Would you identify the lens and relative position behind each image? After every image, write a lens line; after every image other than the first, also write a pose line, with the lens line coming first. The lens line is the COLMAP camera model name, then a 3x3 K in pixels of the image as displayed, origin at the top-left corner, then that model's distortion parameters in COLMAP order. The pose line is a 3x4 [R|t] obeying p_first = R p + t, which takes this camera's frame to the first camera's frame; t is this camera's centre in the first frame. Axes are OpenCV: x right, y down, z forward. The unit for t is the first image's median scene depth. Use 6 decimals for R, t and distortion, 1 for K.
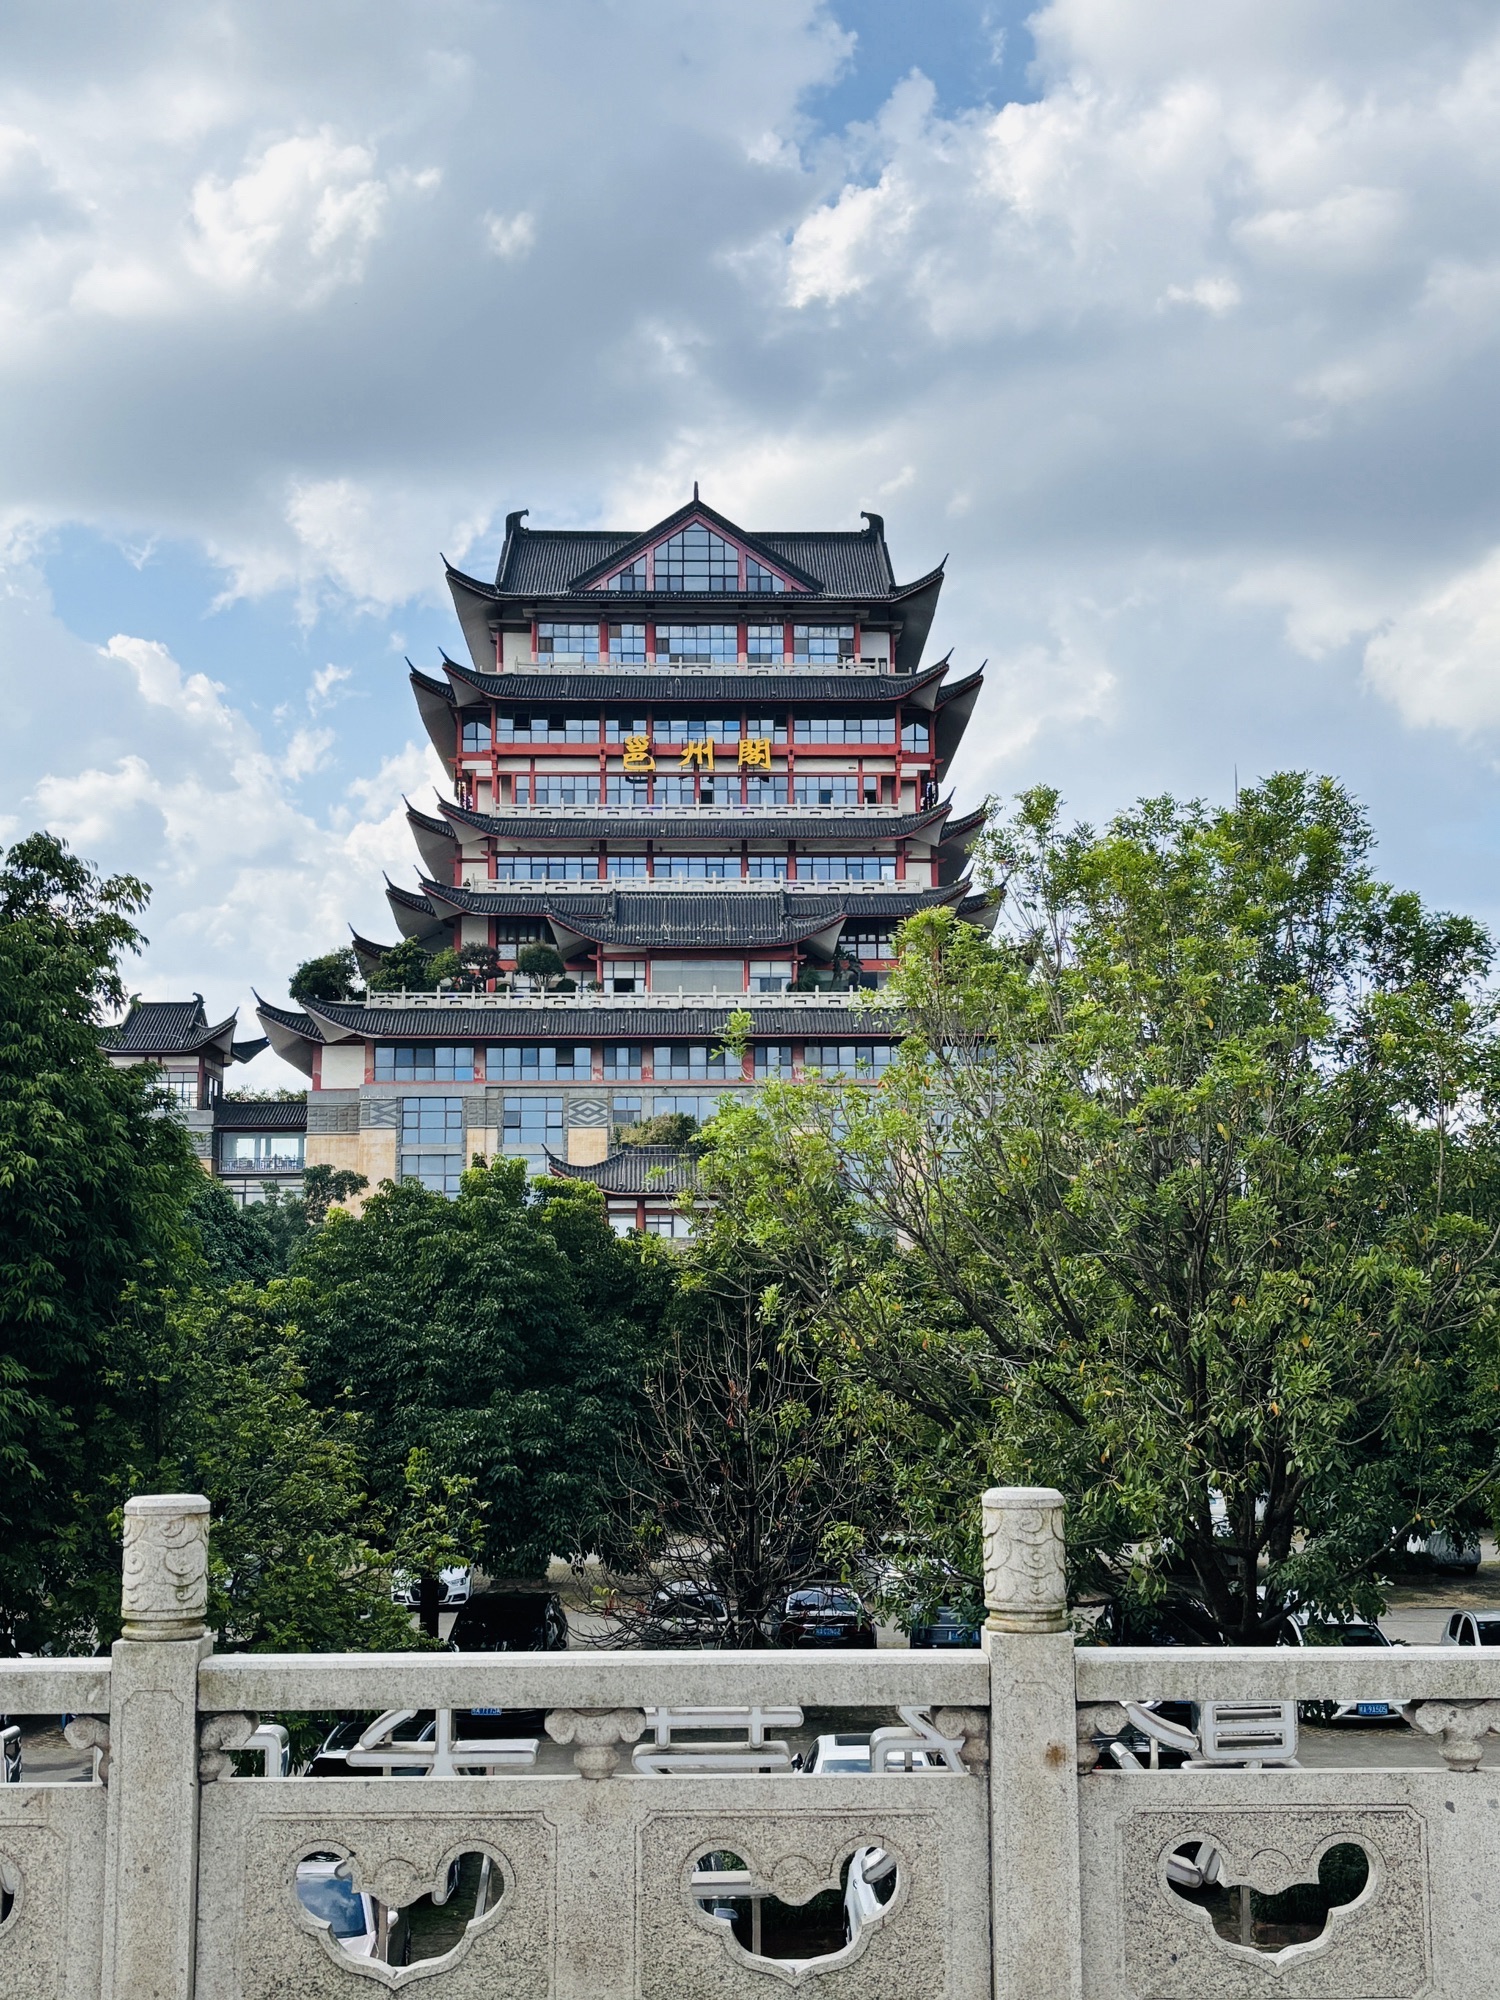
lens RADIAL K [[2355.3, 0, 750.0], [0, 2355.3, 1000.0], [0, 0, 1]] dist [0.223378, -0.002023]
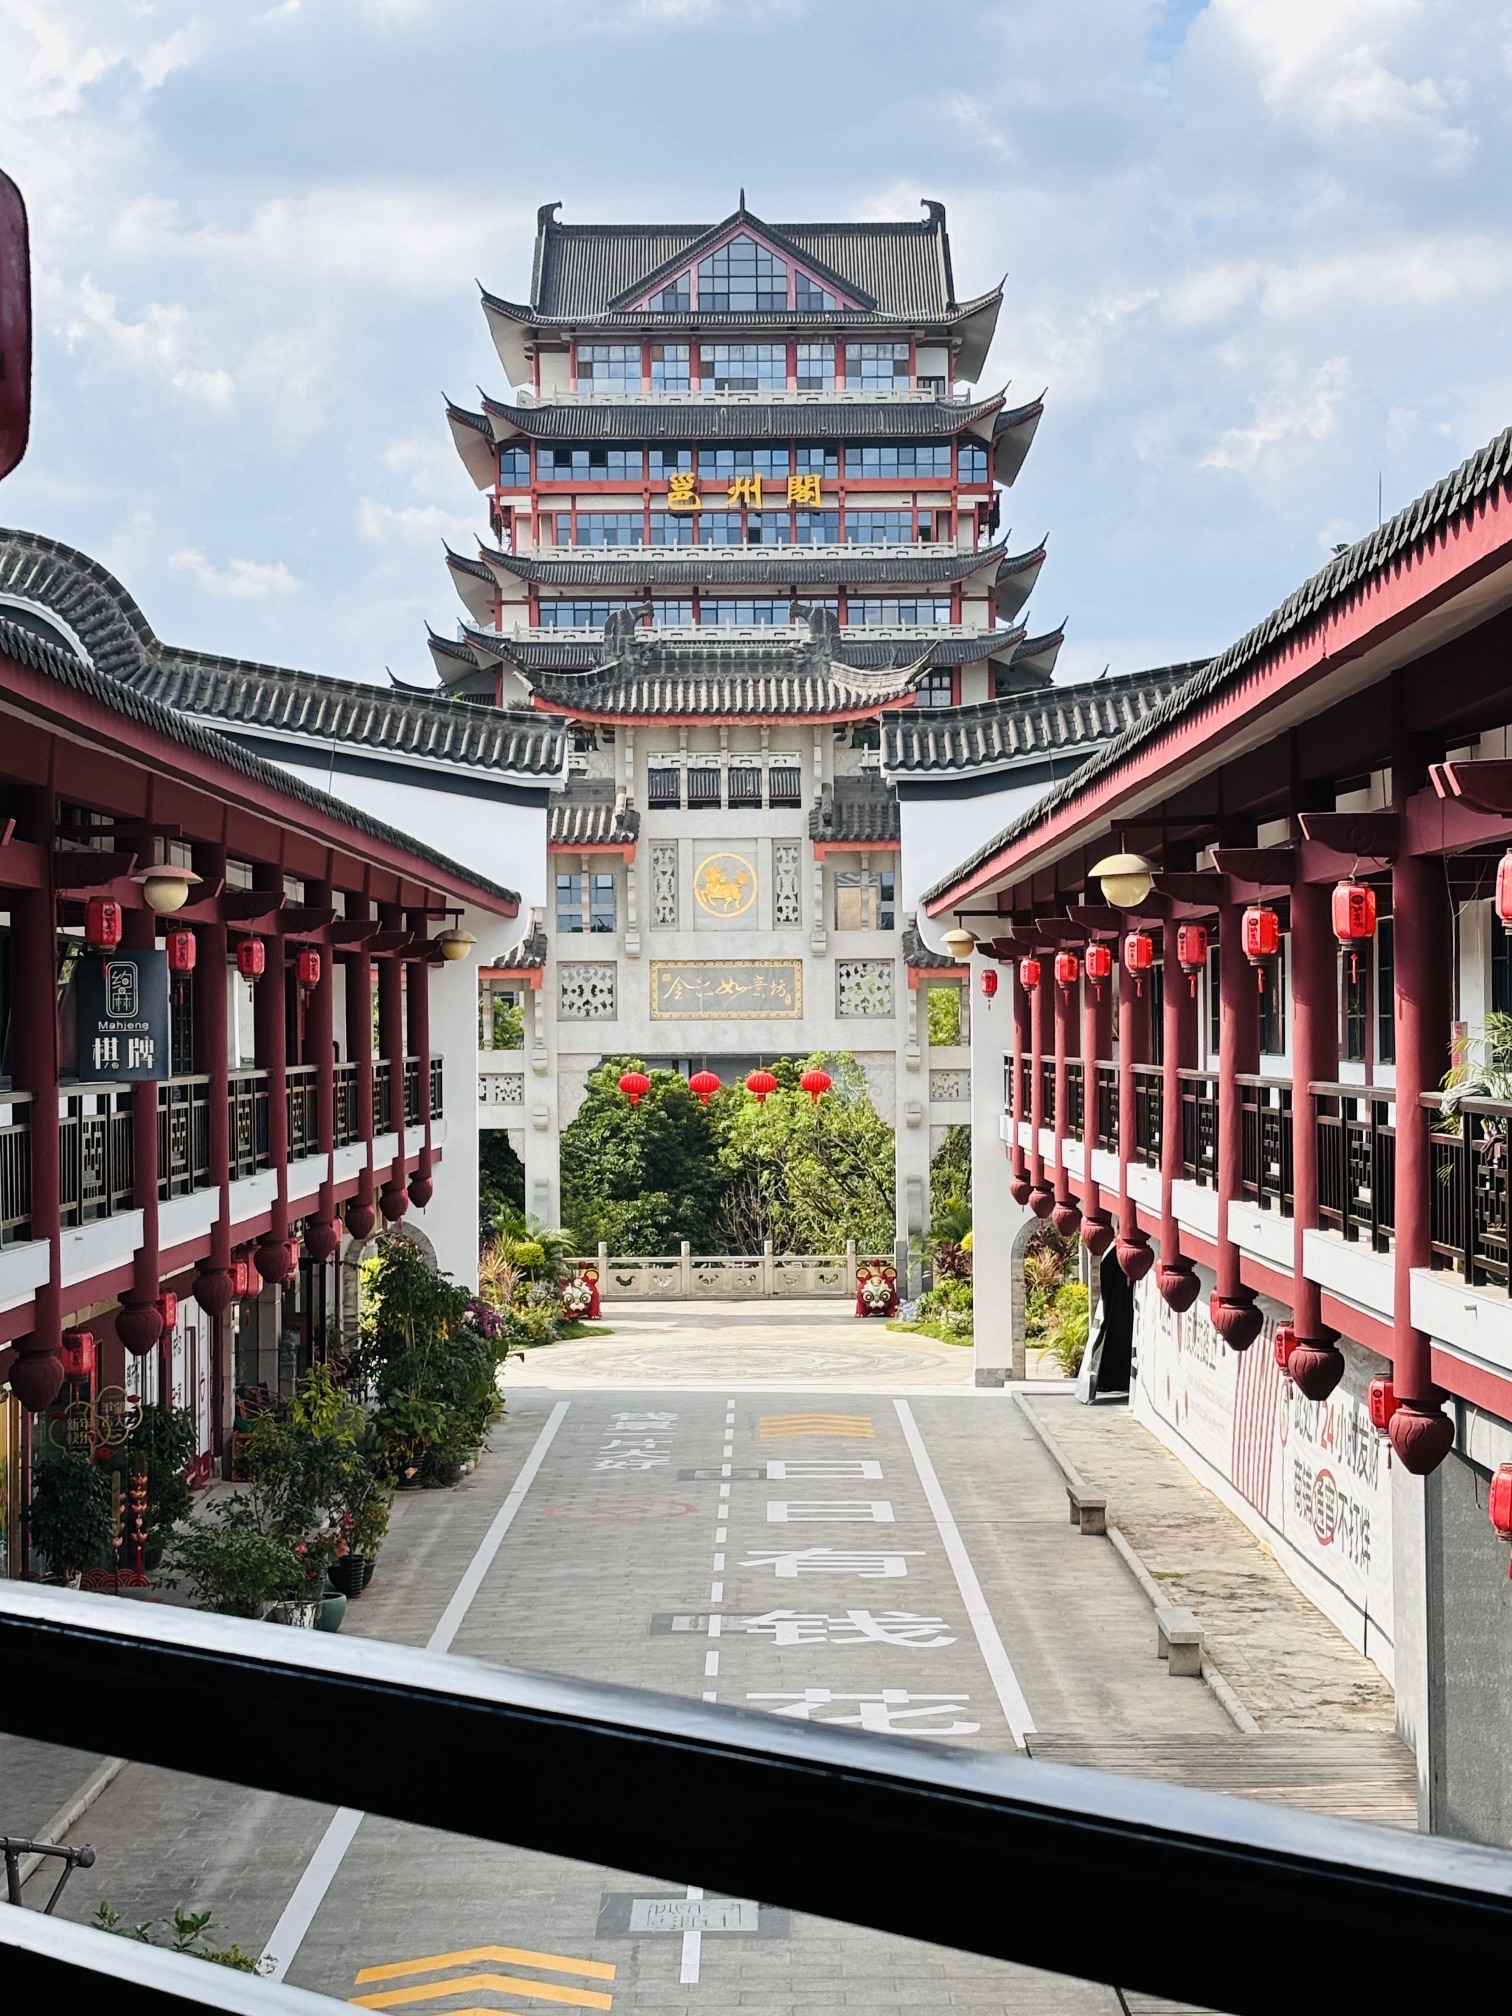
lens RADIAL K [[3547.0, 0, 756.0], [0, 3547.0, 1008.0], [0, 0, 1]] dist [0.158539, -0.105848]
pose [[0.999764, -0.002322, -0.021611, 0.013183], [0.005298, 0.990321, 0.138696, -0.096338], [0.021079, -0.138778, 0.990099, -0.462987]]
